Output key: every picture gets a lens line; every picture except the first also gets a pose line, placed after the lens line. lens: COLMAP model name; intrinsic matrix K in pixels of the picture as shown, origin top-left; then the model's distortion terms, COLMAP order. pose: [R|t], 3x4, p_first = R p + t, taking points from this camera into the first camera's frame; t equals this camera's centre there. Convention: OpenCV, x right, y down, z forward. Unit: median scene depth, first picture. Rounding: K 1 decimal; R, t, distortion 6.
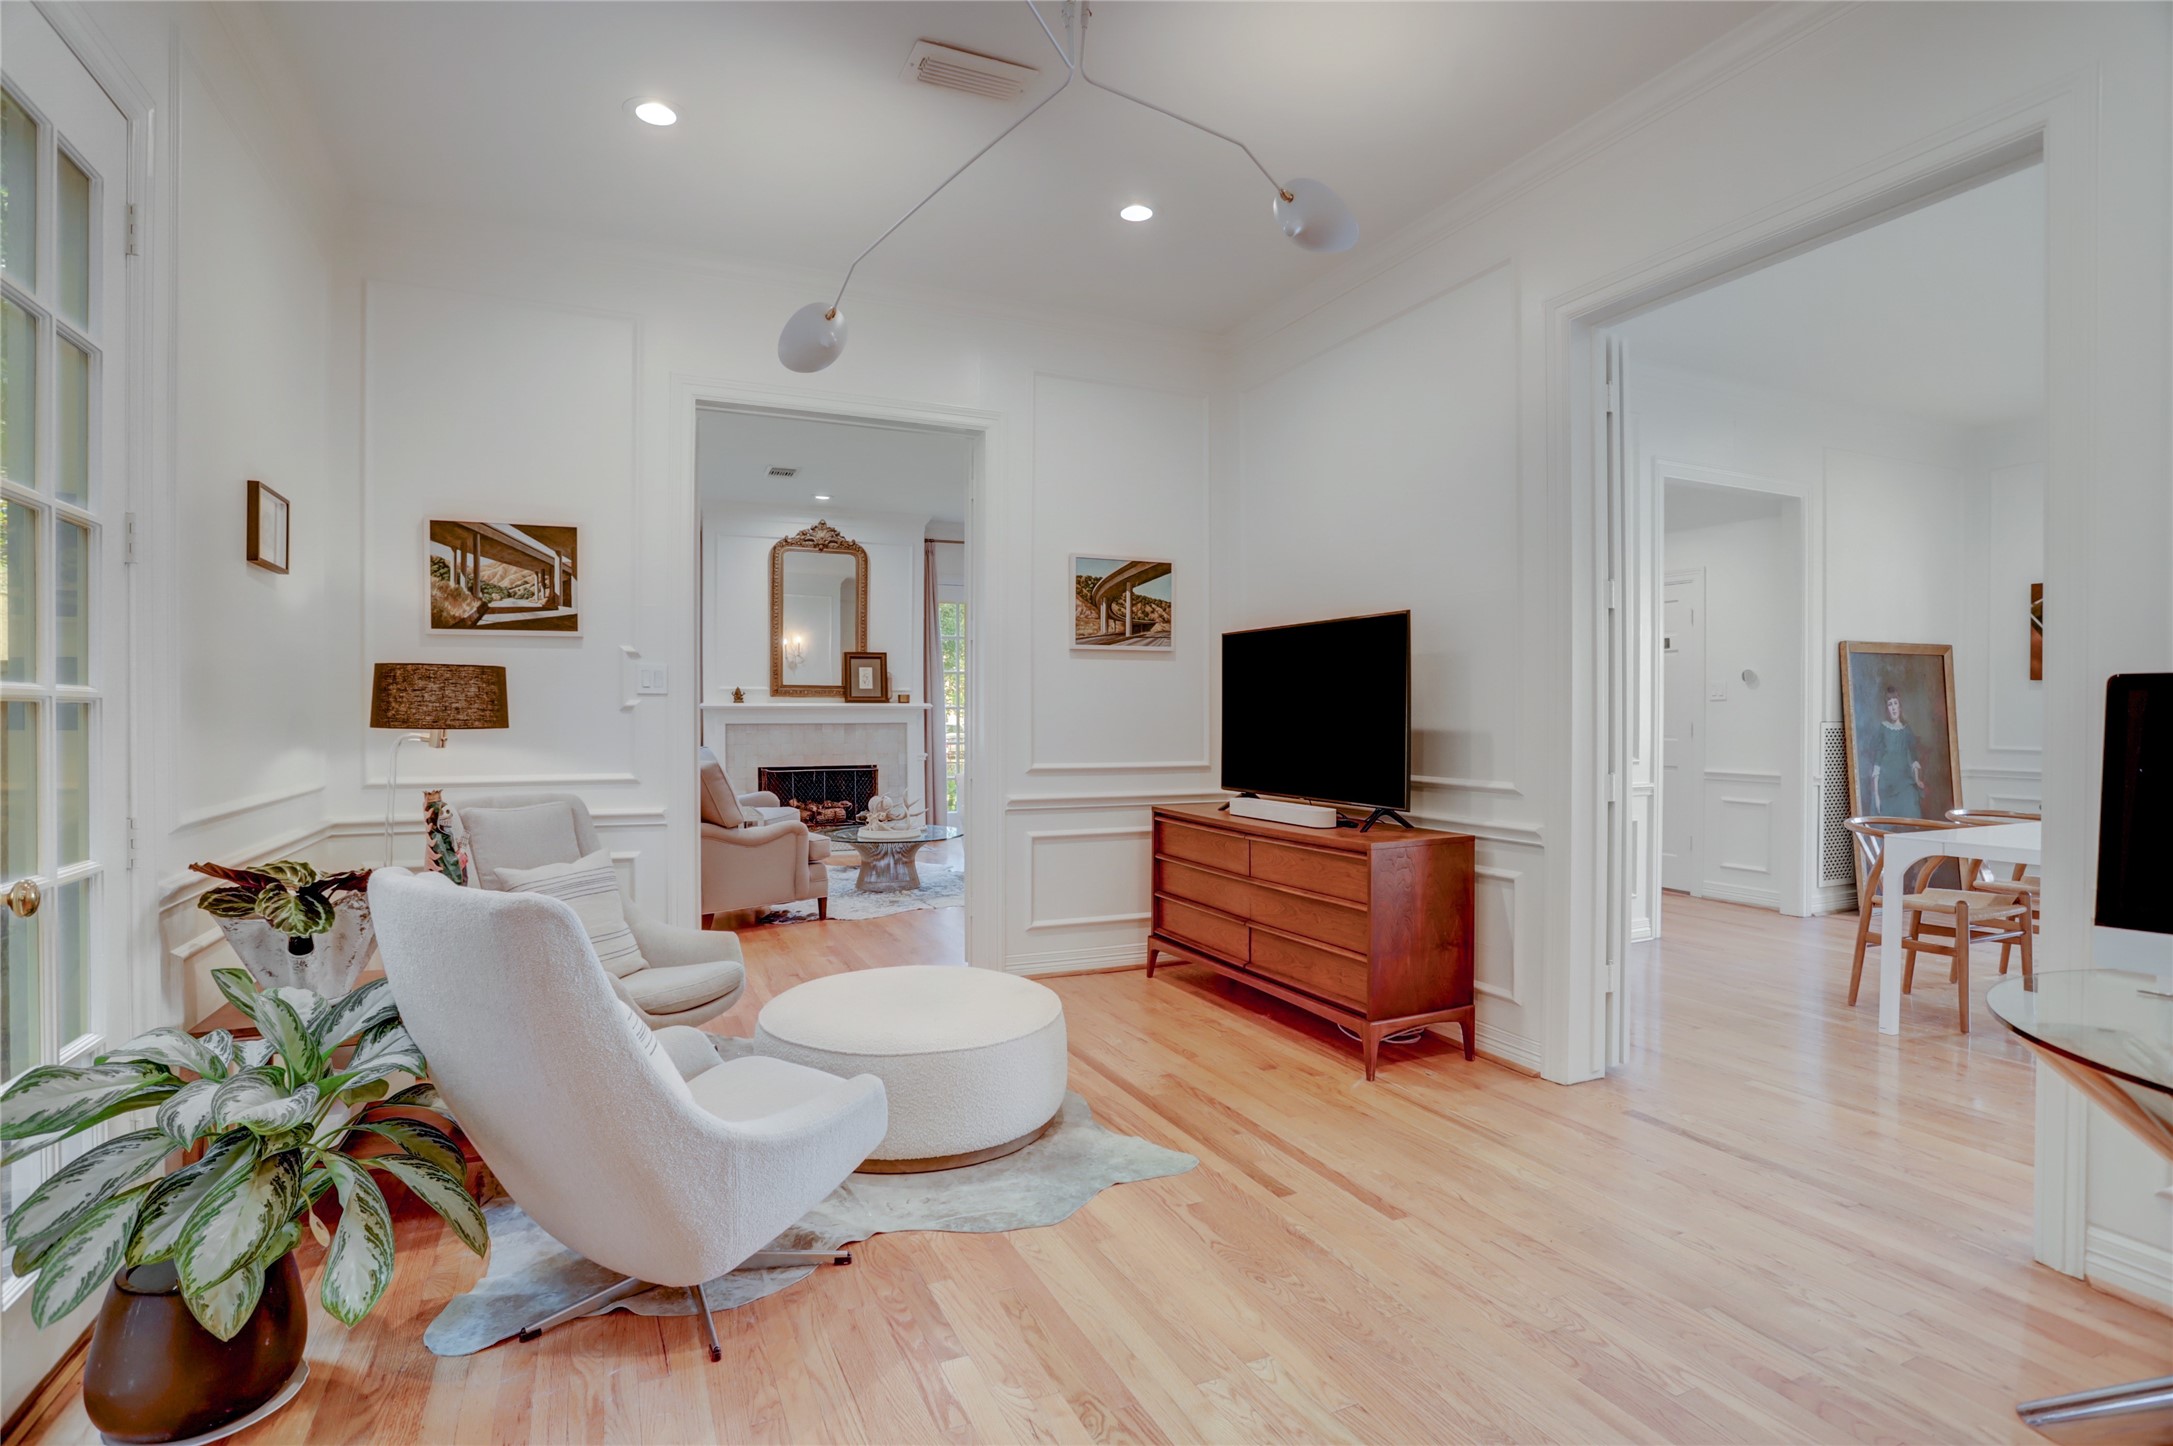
lens RADIAL K [[1073.2, 0, 1087.8], [0, 1073.2, 727.6], [0, 0, 1]] dist [-0.039570, 0.008492]
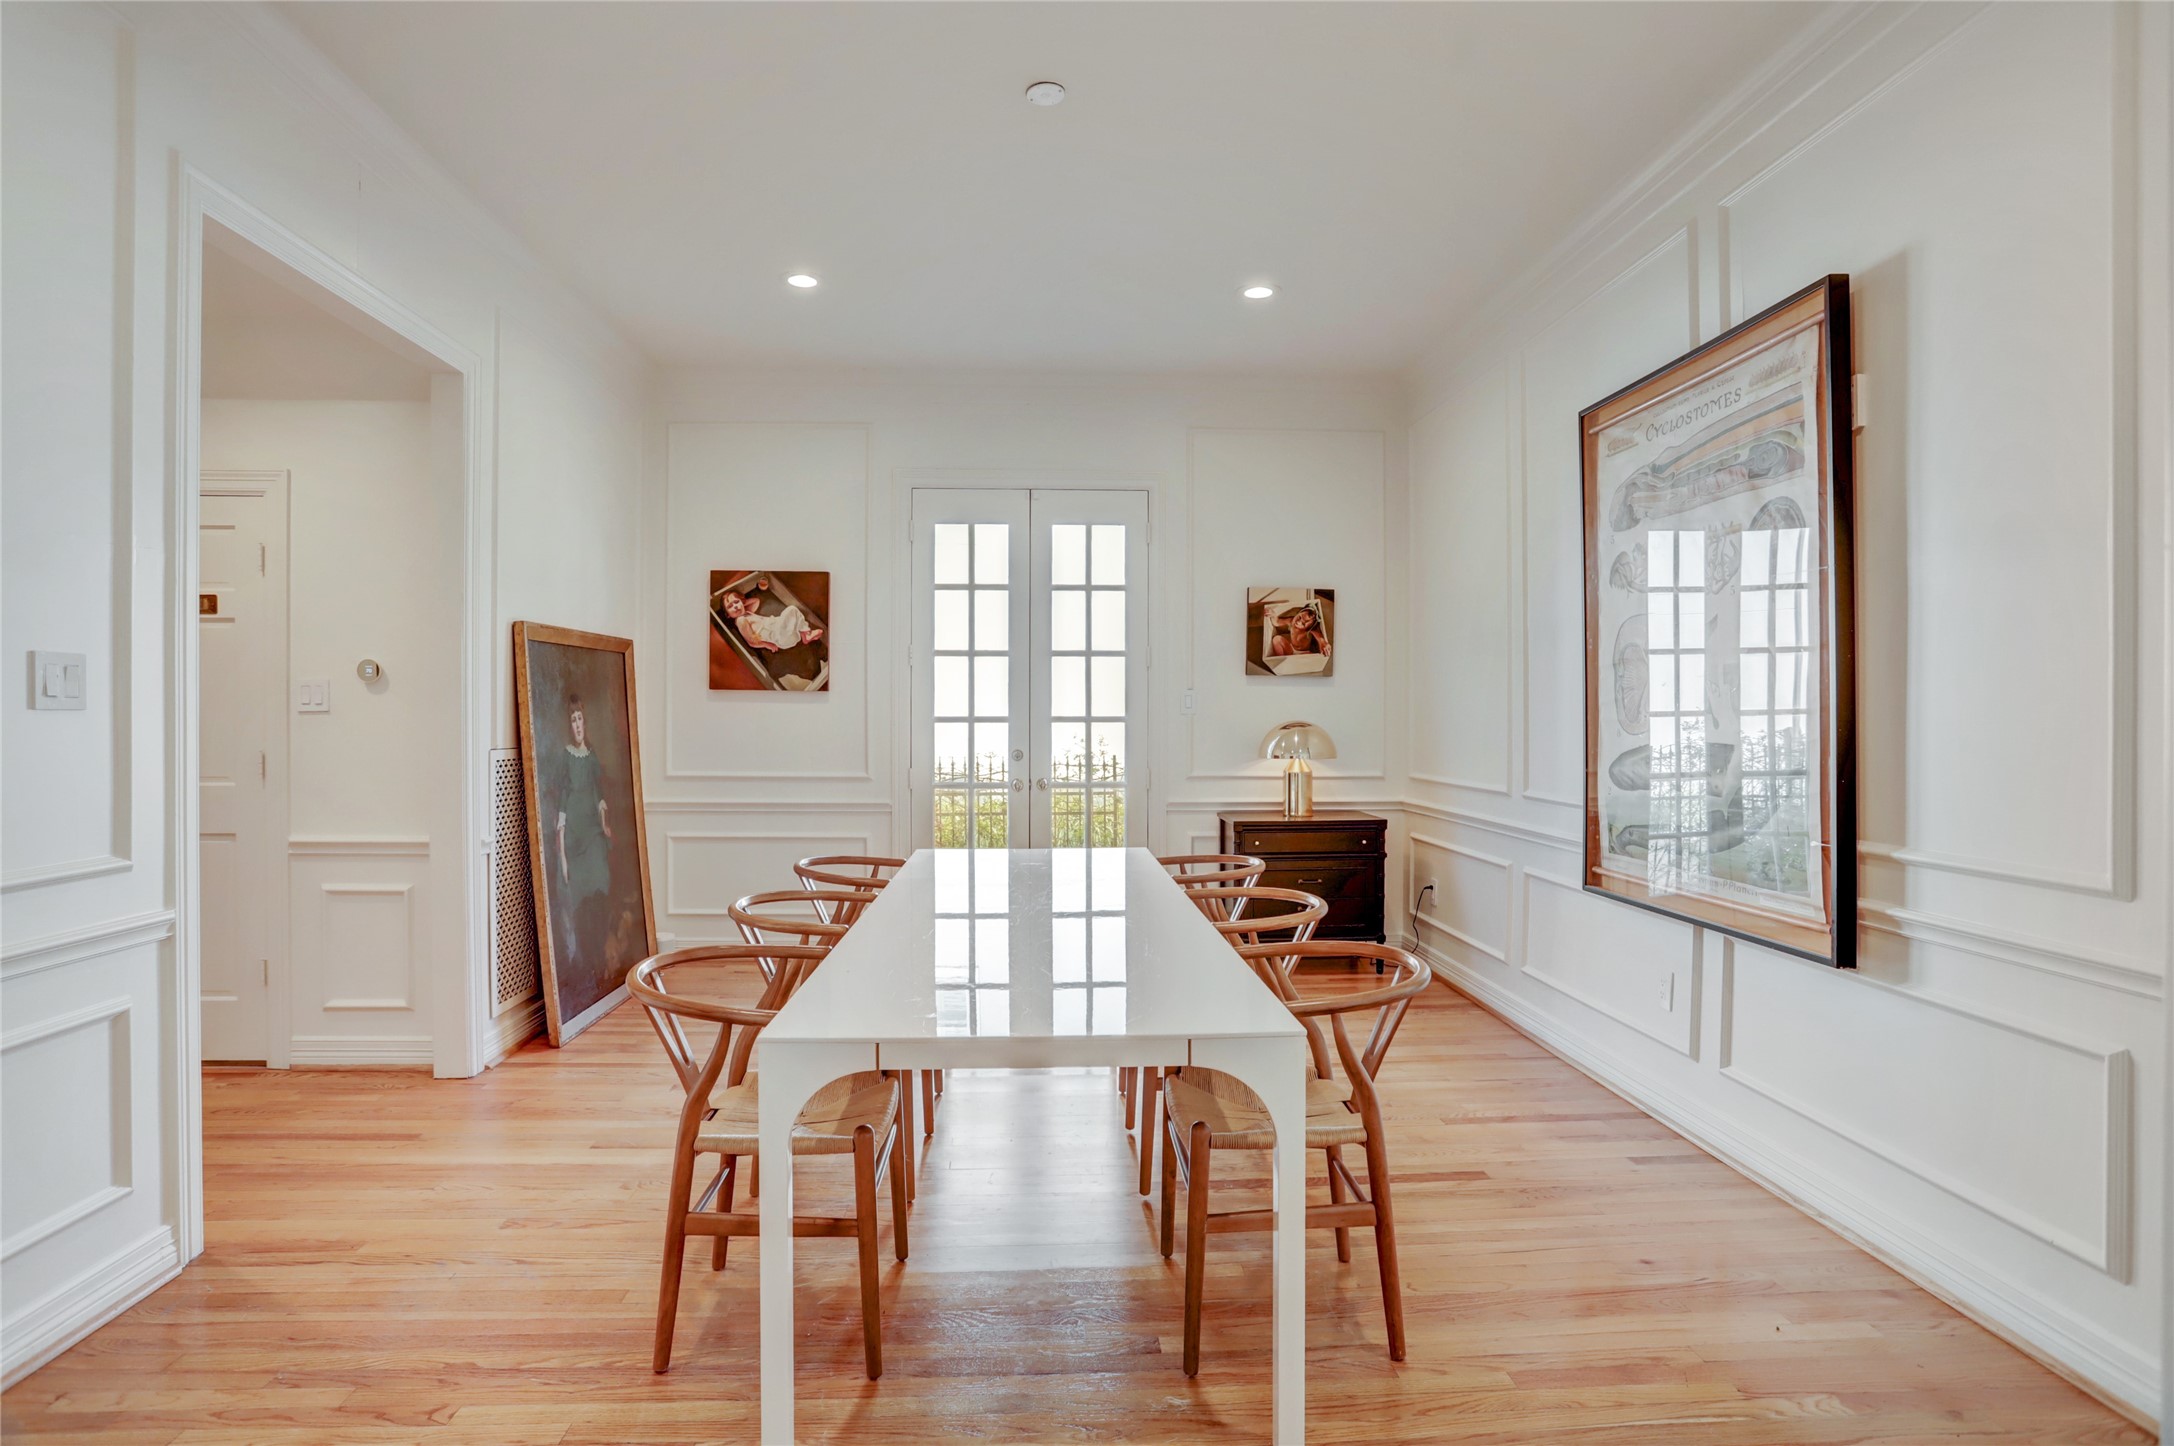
lens RADIAL K [[1073.7, 0, 1093.9], [0, 1073.7, 726.3], [0, 0, 1]] dist [-0.039570, 0.008492]
pose [[0.358234, -0.005167, 0.933617, 0.239462], [0.010000, 0.999949, 0.001697, -0.016170], [-0.933578, 0.008729, 0.358267, 0.441492]]
